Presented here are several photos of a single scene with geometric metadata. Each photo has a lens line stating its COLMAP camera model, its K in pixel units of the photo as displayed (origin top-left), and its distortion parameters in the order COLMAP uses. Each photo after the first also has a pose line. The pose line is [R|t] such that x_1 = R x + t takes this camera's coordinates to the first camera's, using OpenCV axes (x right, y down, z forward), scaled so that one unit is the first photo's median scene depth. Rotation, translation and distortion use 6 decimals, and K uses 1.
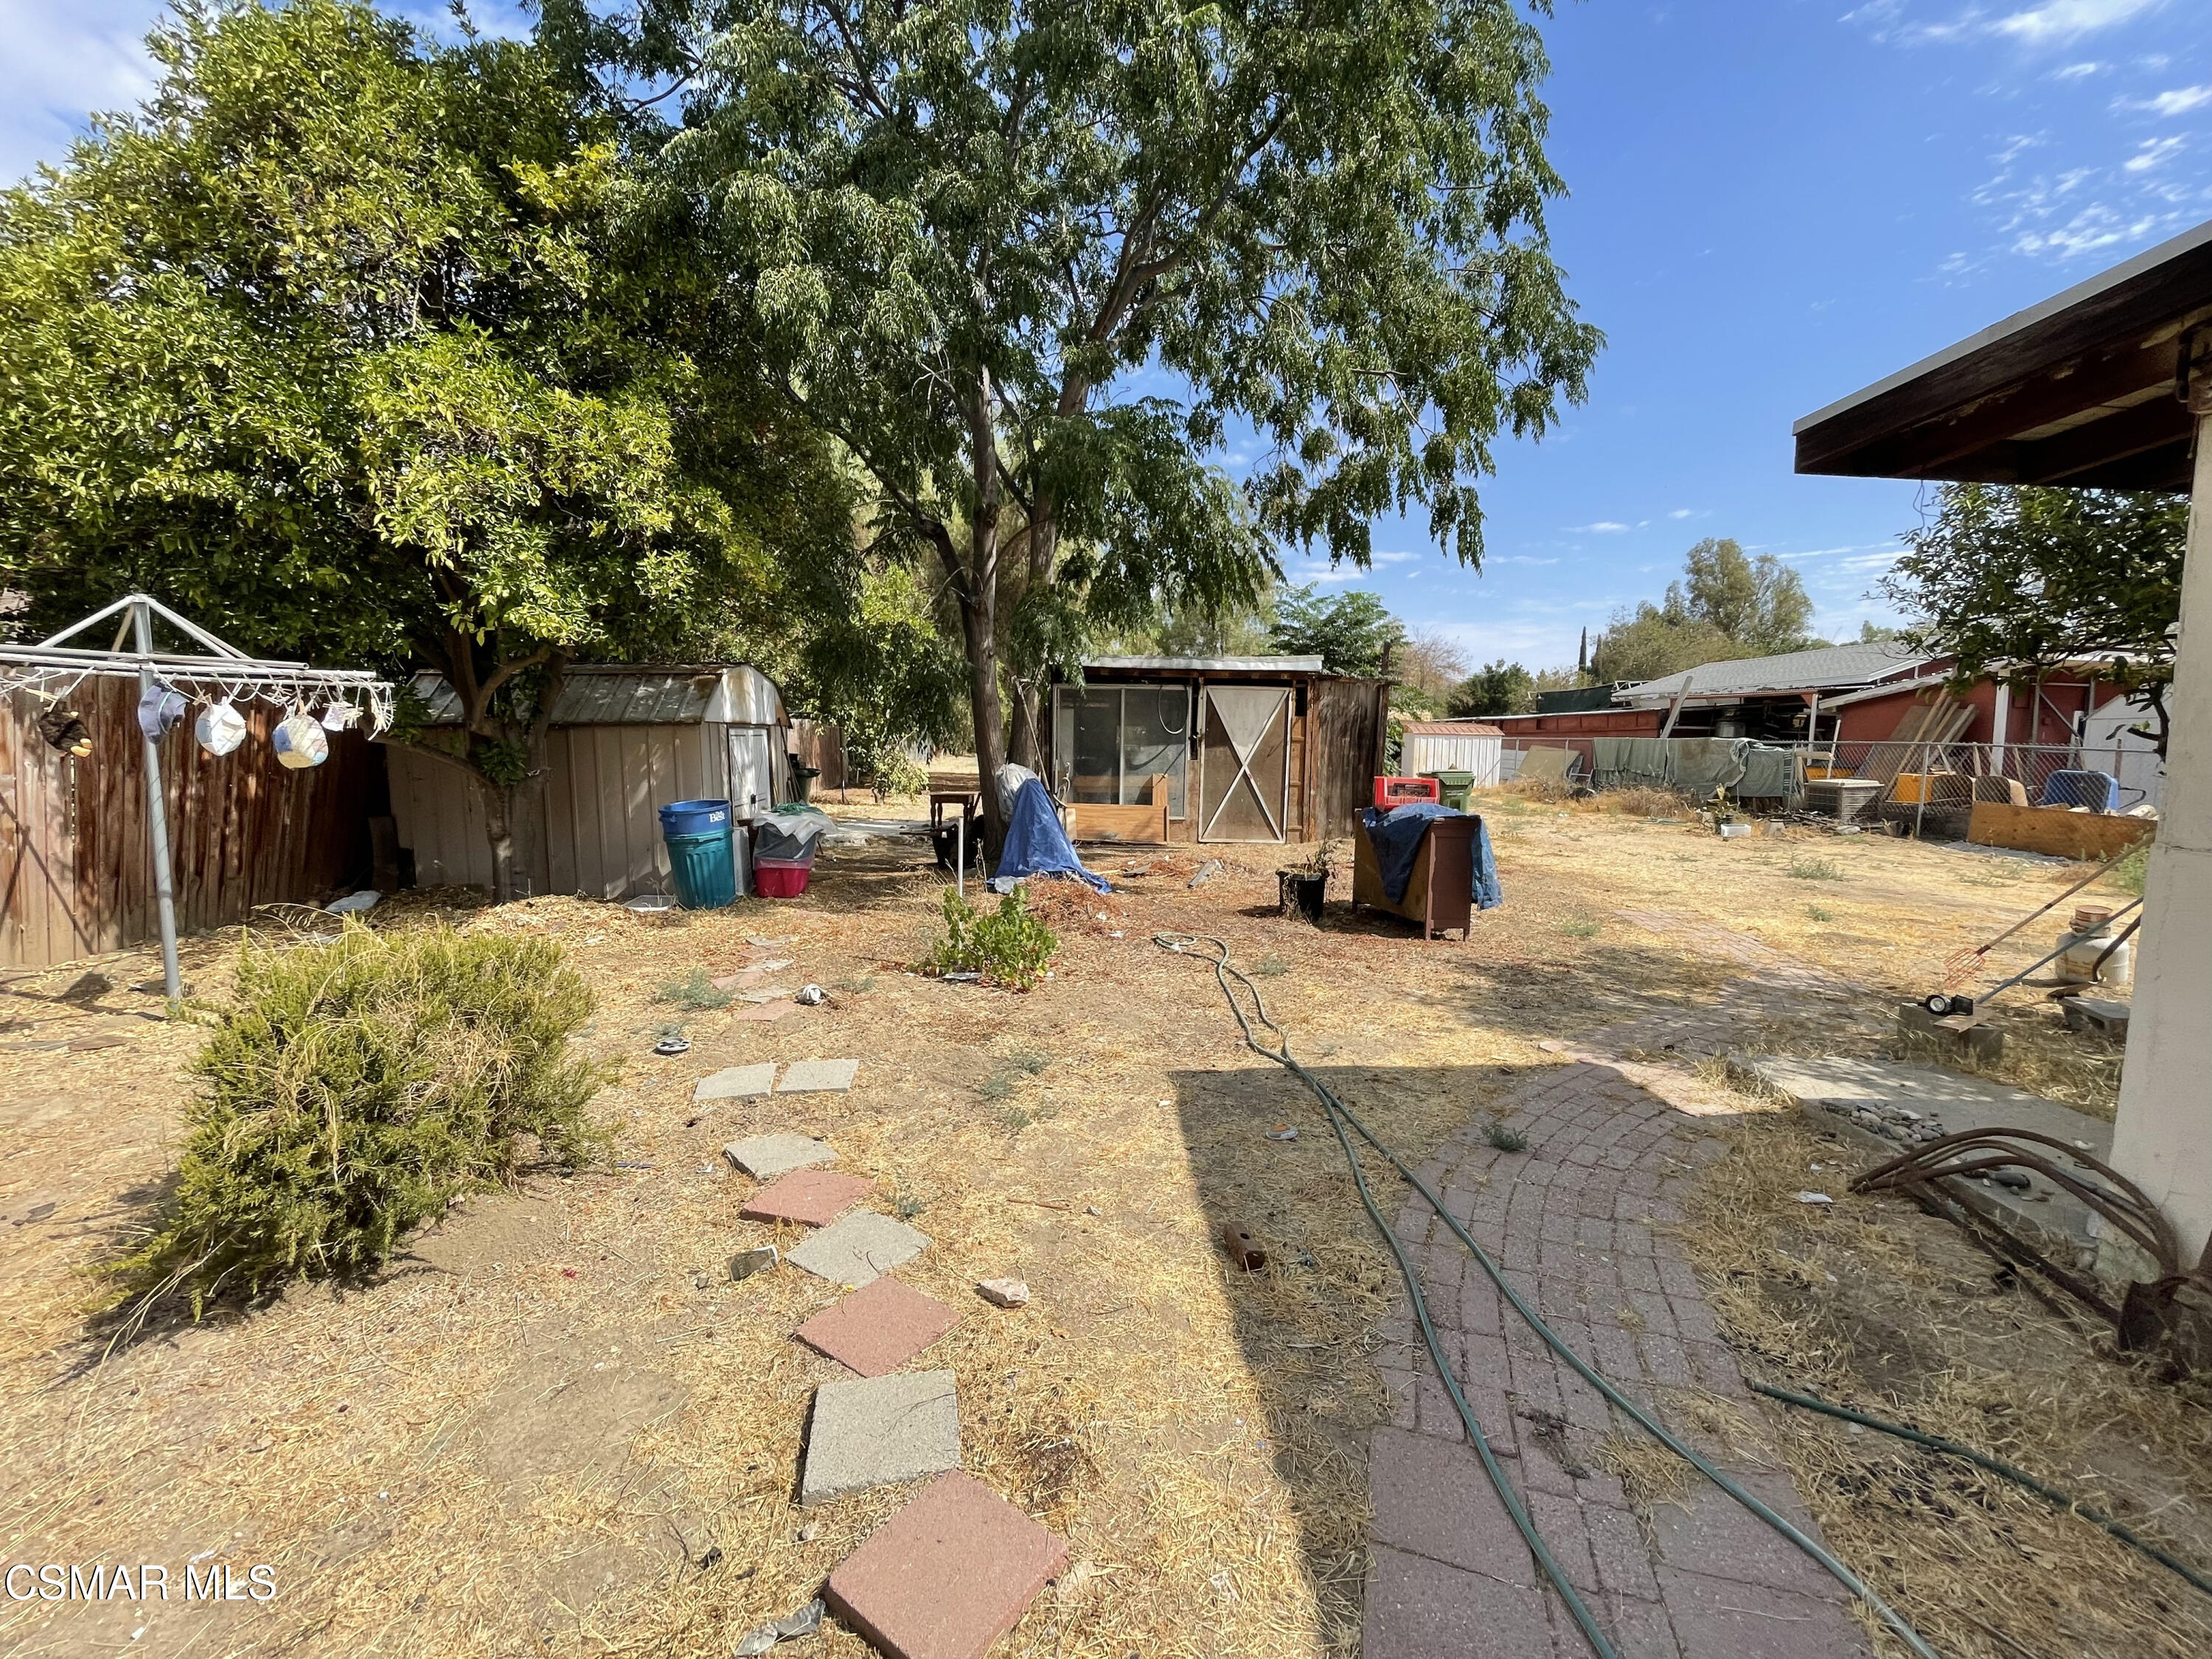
lens RADIAL K [[882.2, 0, 1106.0], [0, 882.2, 829.5], [0, 0, 1]] dist [0.001587, 0.000021]
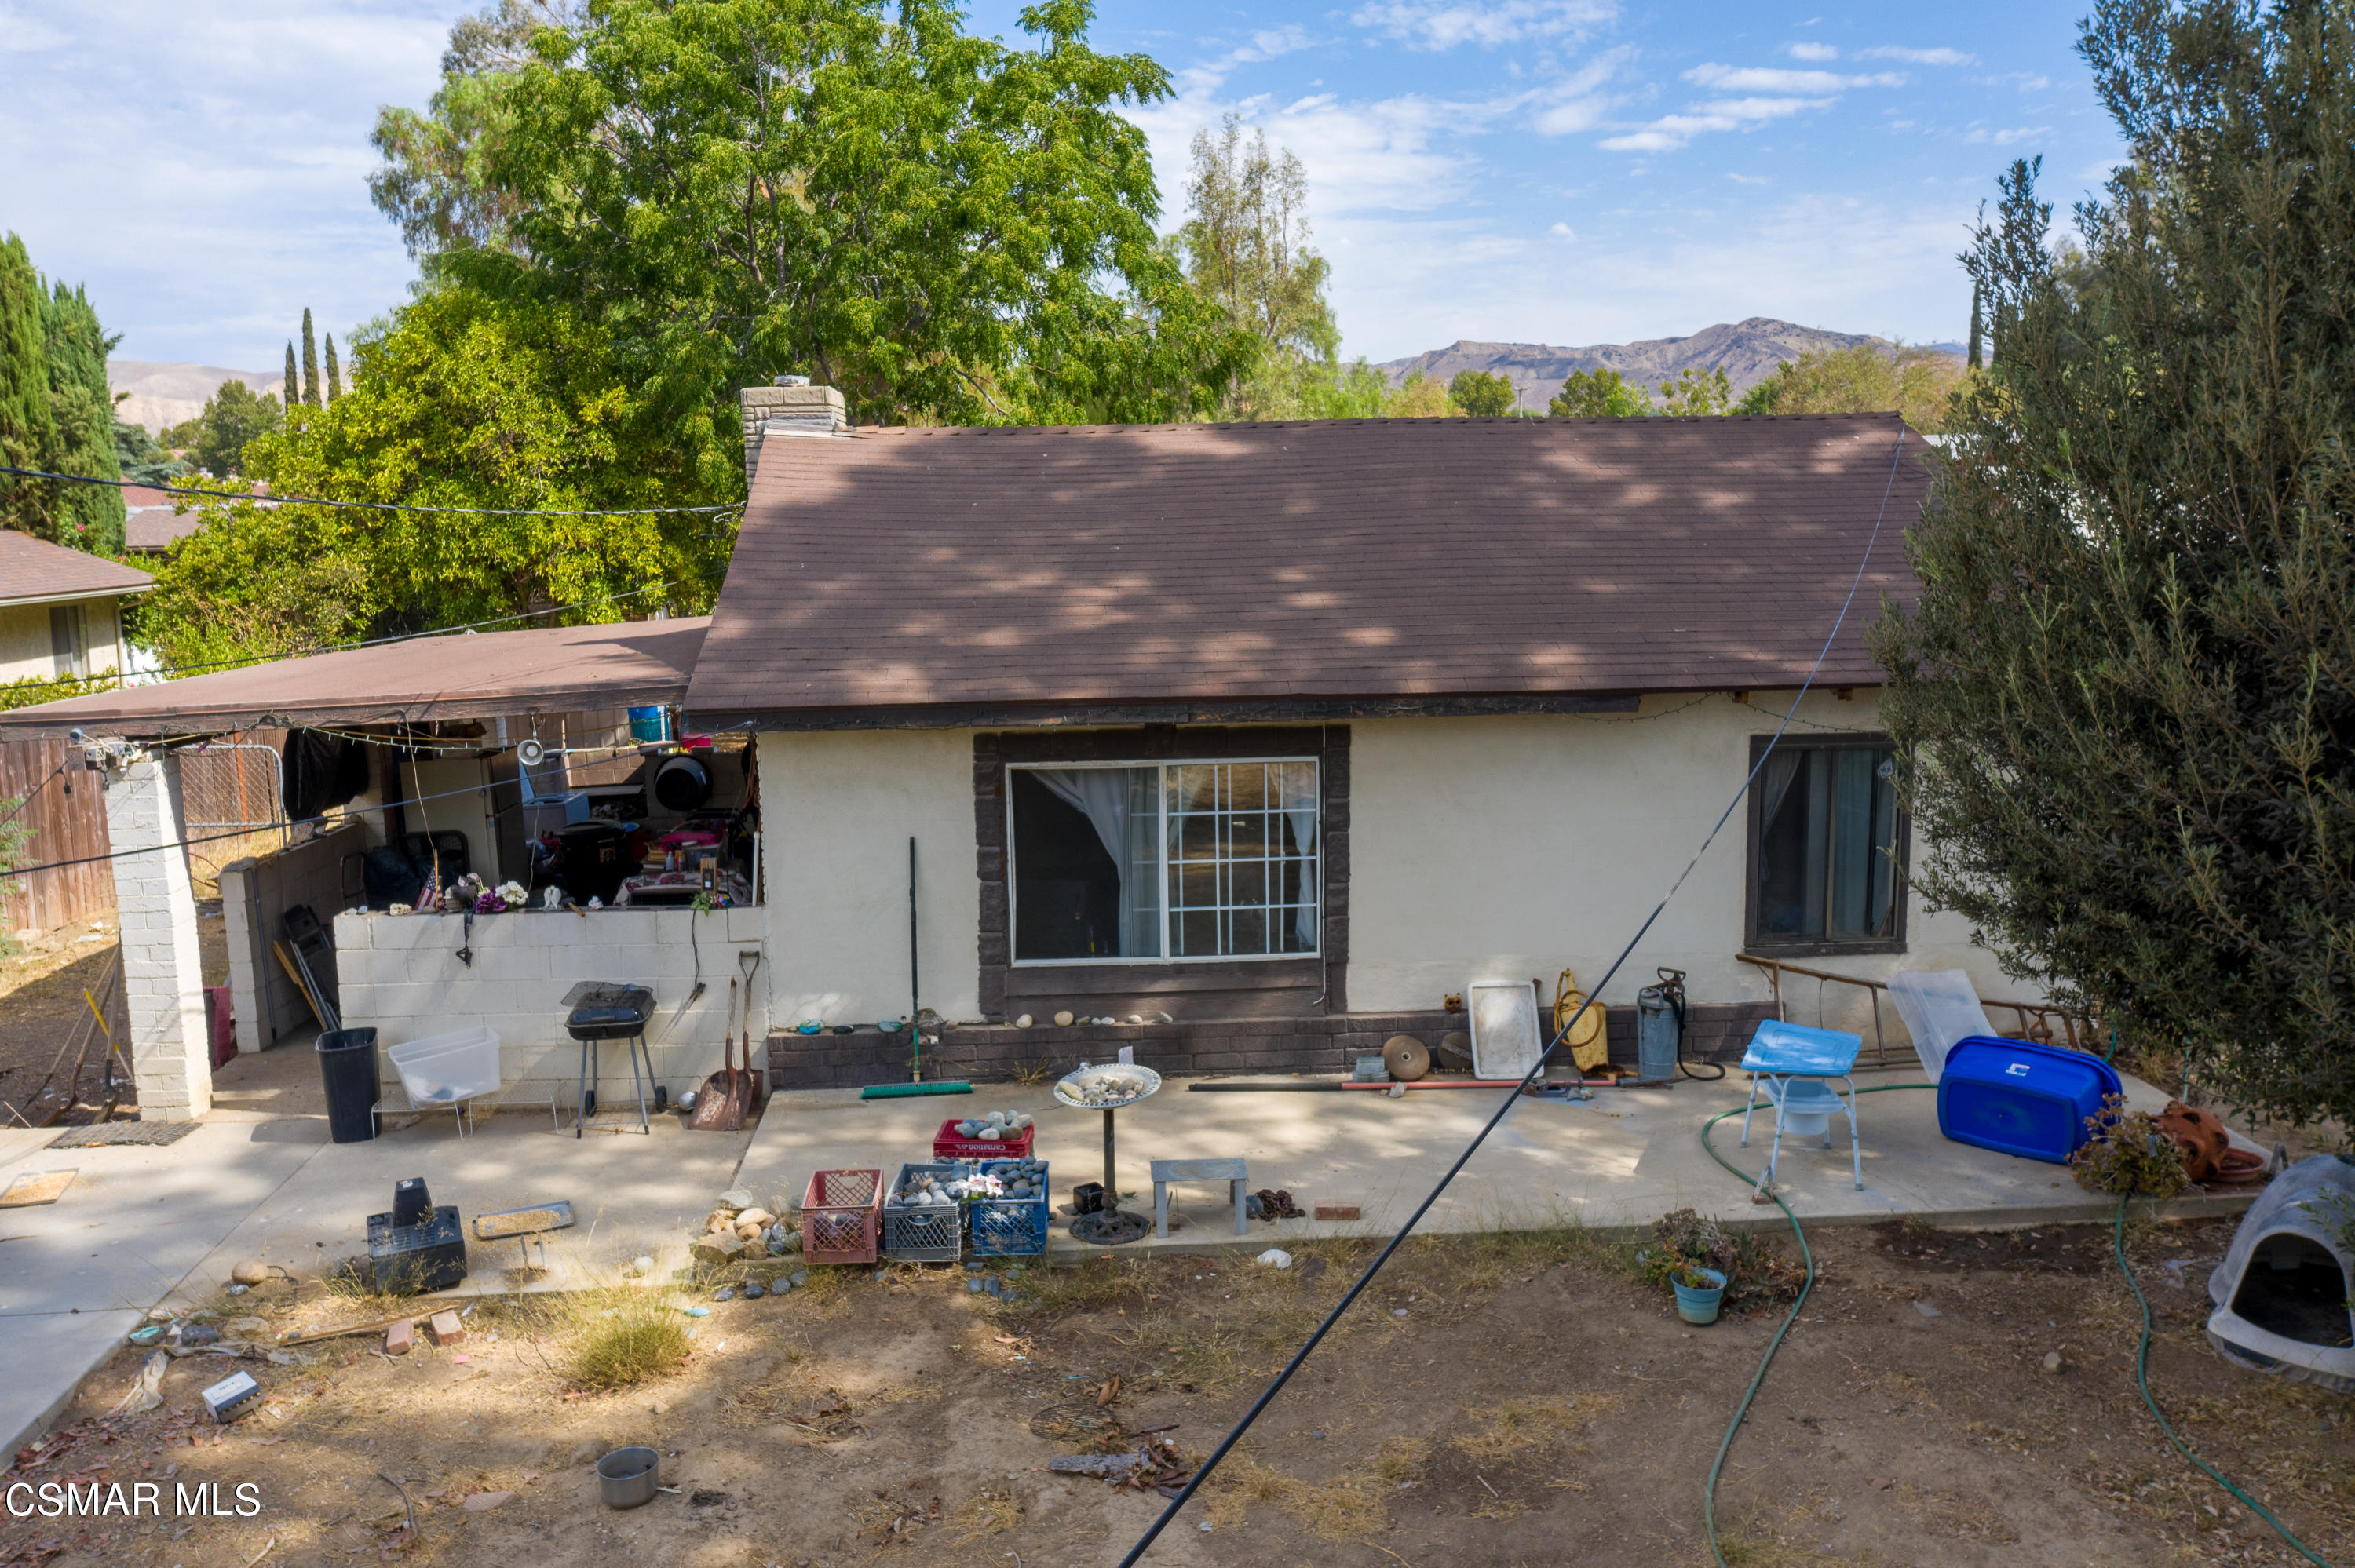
lens RADIAL K [[1901.5, 0, 1177.5], [0, 1901.5, 784.0], [0, 0, 1]] dist [-0.013492, -0.005659]
pose [[0.999391, -0.032338, 0.013090, 0.297396], [0.031574, 0.997994, 0.054881, -0.023079], [-0.014838, -0.054434, 0.998407, -1.597976]]
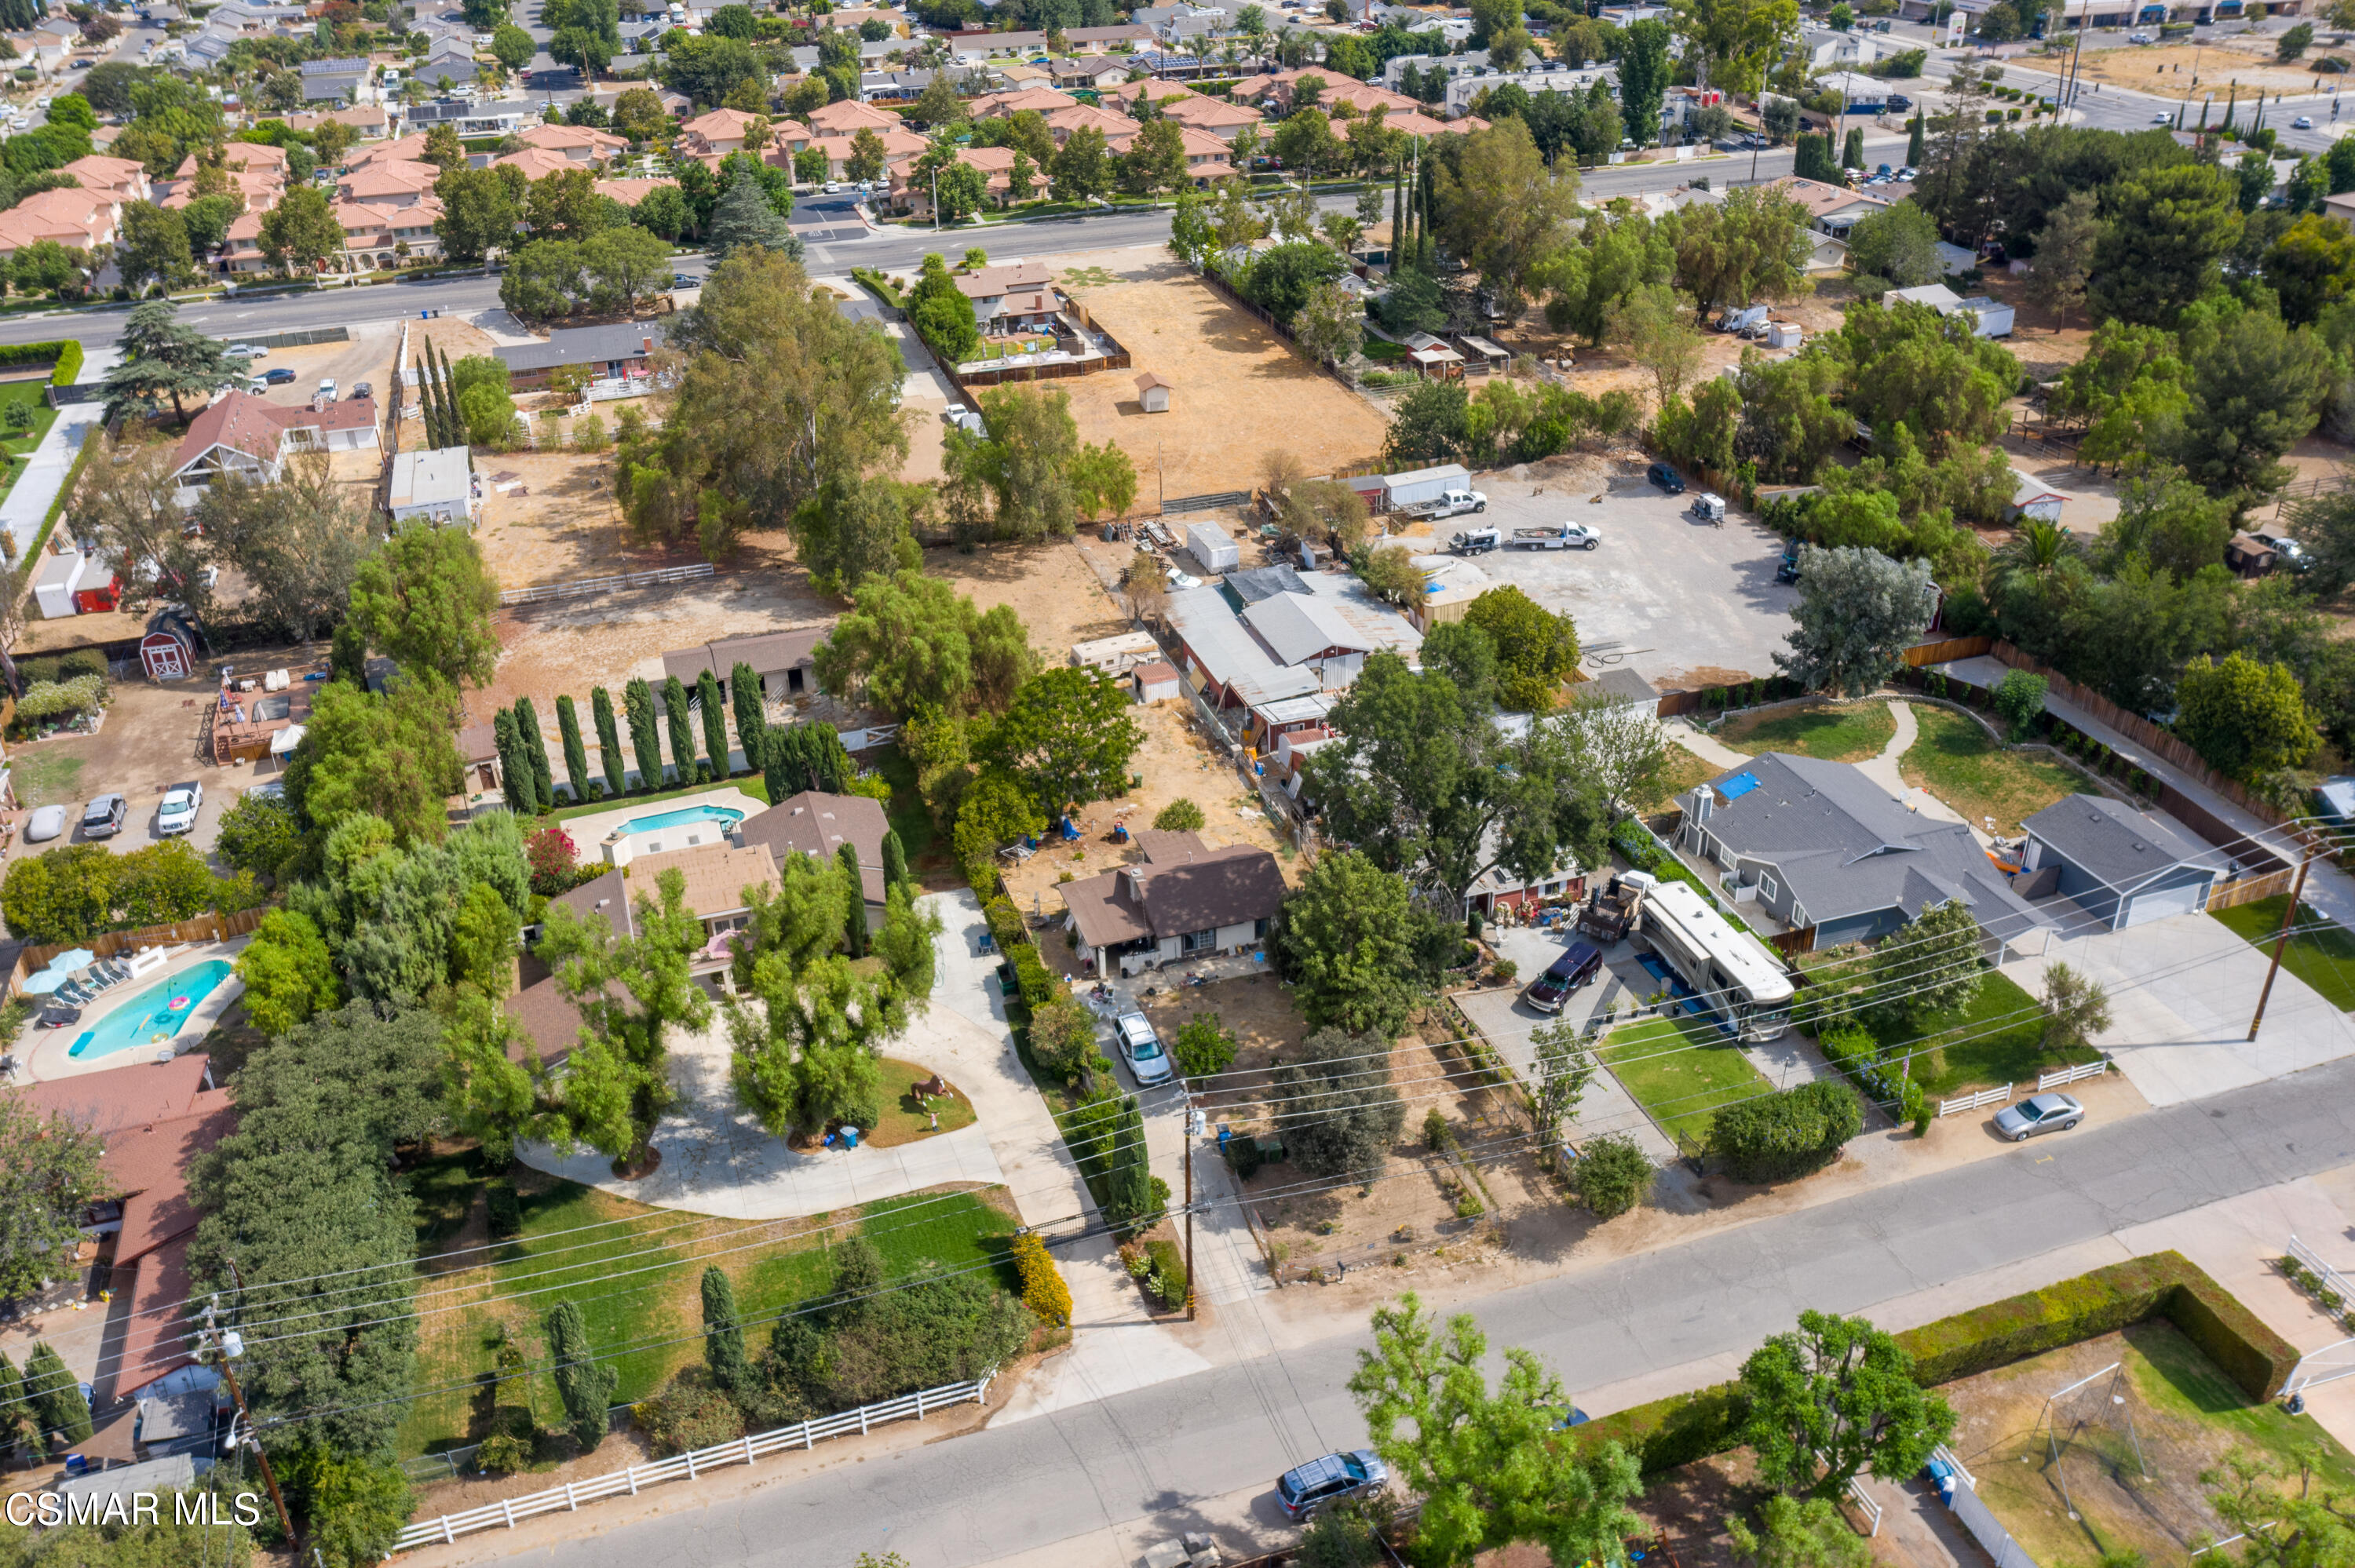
lens RADIAL K [[1901.5, 0, 1177.5], [0, 1901.5, 784.0], [0, 0, 1]] dist [-0.013492, -0.005659]
pose [[0.965208, -0.155221, 0.210426, -1.649725], [0.058863, 0.913070, 0.403531, -4.422383], [-0.254770, -0.377106, 0.890440, -8.689128]]
